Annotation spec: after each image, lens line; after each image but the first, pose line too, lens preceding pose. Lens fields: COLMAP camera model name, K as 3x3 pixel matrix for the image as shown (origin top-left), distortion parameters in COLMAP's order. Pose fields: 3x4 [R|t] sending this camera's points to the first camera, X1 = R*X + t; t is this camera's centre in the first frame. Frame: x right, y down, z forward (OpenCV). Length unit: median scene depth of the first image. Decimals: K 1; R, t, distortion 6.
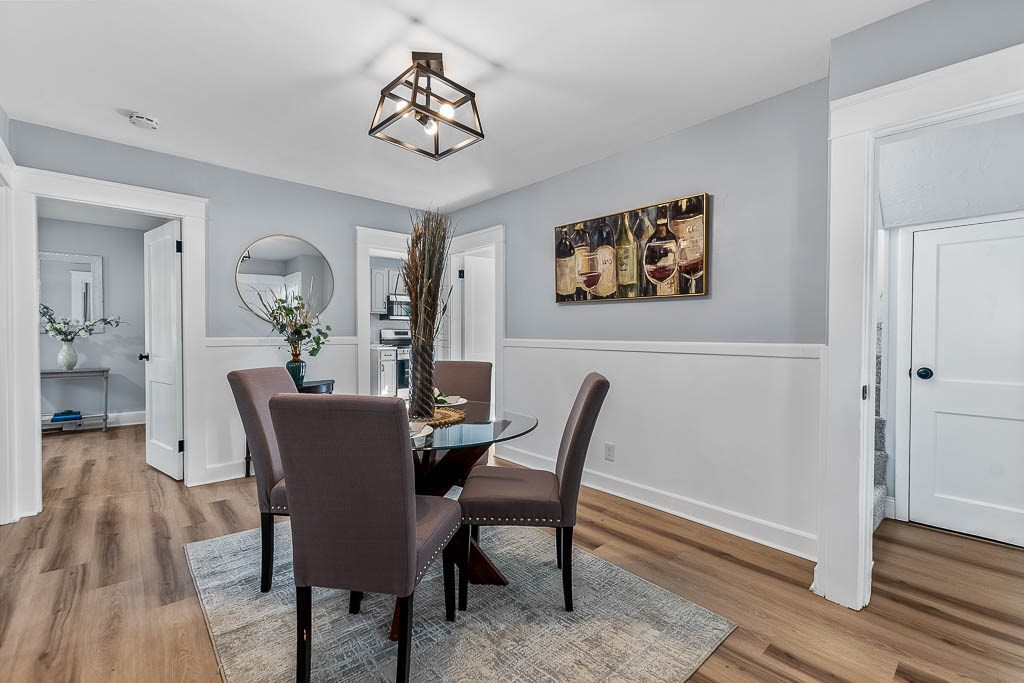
lens RADIAL K [[445.2, 0, 514.0], [0, 445.2, 343.3], [0, 0, 1]] dist [0.006570, -0.002825]
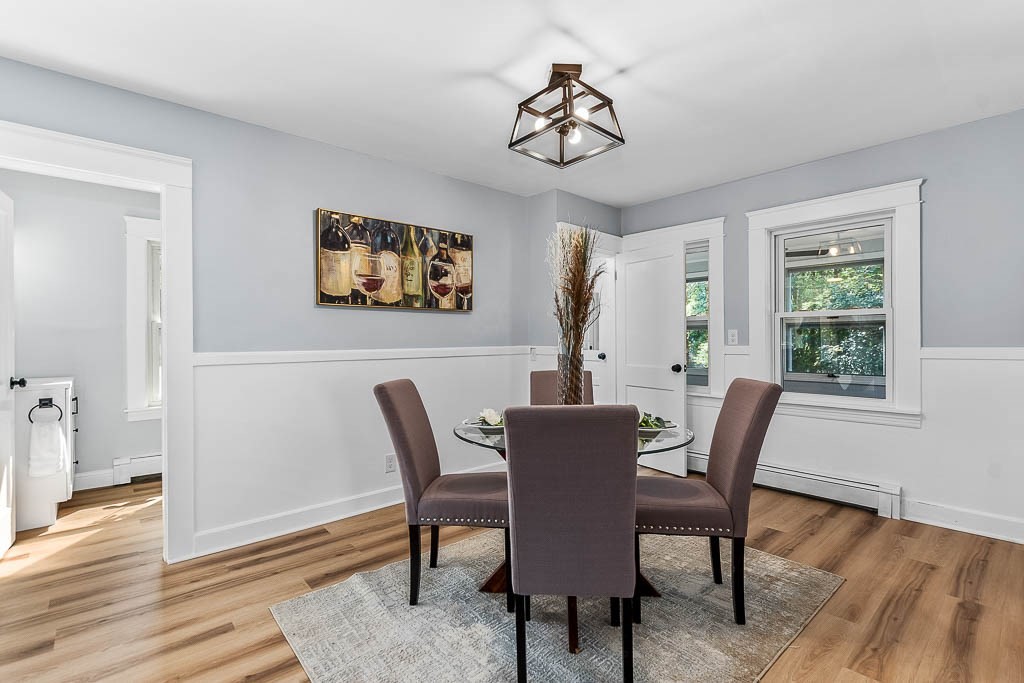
lens RADIAL K [[468.3, 0, 507.3], [0, 468.3, 342.5], [0, 0, 1]] dist [-0.001705, -0.001062]
pose [[0.014384, -0.013084, 0.999811, -0.847175], [0.030814, 0.999445, 0.012636, -0.026868], [-0.999422, 0.030627, 0.014779, 0.767651]]
